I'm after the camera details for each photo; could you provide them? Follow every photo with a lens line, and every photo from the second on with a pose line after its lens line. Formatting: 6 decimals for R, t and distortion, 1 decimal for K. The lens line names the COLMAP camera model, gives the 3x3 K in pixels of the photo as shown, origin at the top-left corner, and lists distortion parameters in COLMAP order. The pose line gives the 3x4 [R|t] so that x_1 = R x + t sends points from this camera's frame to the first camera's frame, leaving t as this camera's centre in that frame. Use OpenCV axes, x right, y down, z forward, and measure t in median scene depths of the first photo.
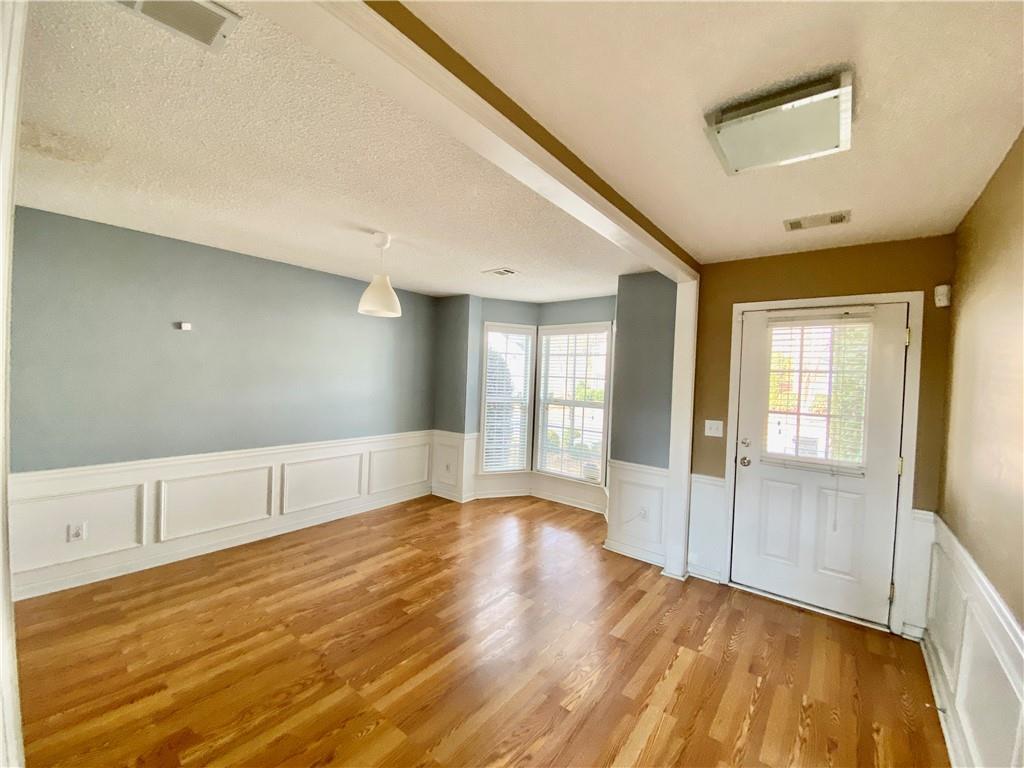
lens RADIAL K [[415.7, 0, 512.0], [0, 415.7, 384.0], [0, 0, 1]] dist [0.046605, -0.037377]
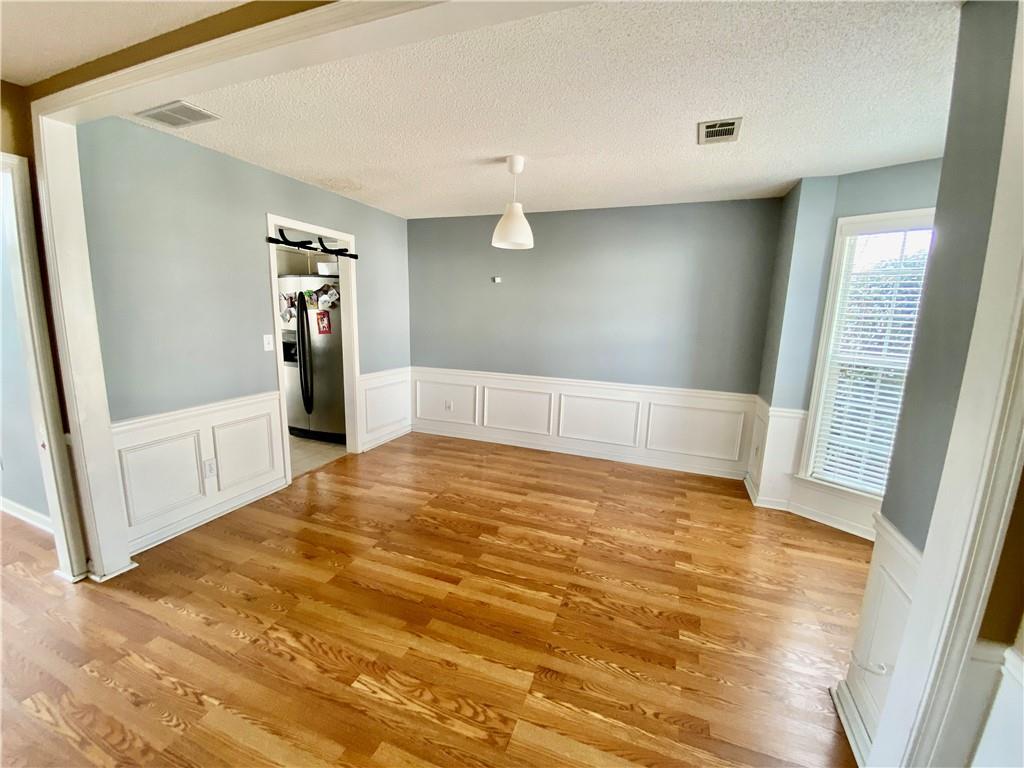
lens RADIAL K [[415.7, 0, 512.0], [0, 415.7, 384.0], [0, 0, 1]] dist [0.046605, -0.037377]
pose [[0.298630, 0.139186, -0.944165, 0.600150], [-0.036816, 0.990252, 0.134335, 0.018136], [0.953659, -0.005357, 0.300843, 0.652673]]
